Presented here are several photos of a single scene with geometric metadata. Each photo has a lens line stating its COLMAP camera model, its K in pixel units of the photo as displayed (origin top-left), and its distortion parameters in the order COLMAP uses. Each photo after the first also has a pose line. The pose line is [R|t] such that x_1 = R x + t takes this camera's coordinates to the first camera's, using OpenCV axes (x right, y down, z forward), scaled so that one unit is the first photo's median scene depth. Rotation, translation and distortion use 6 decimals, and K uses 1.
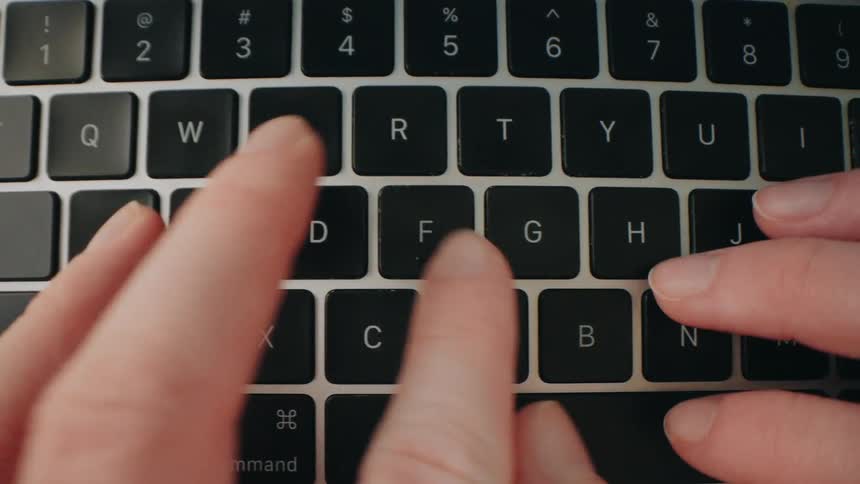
lens RADIAL K [[581.9, 0, 404.7], [0, 581.9, 313.3], [0, 0, 1]] dist [-0.115429, 0.036048]
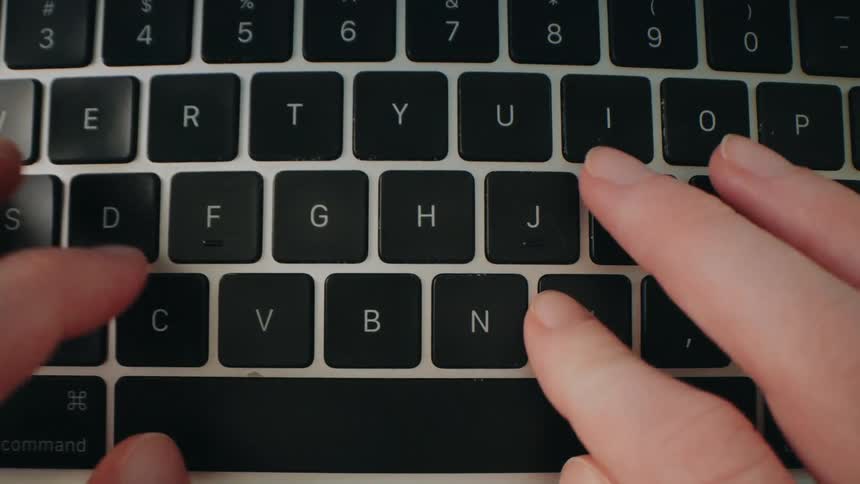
lens RADIAL K [[581.9, 0, 444.2], [0, 581.9, 289.2], [0, 0, 1]] dist [-0.115429, 0.036048]
pose [[0.999773, 0.002479, 0.021142, 0.413198], [-0.002154, 0.999879, -0.015385, 0.000029], [-0.021178, 0.015336, 0.999658, -0.000423]]
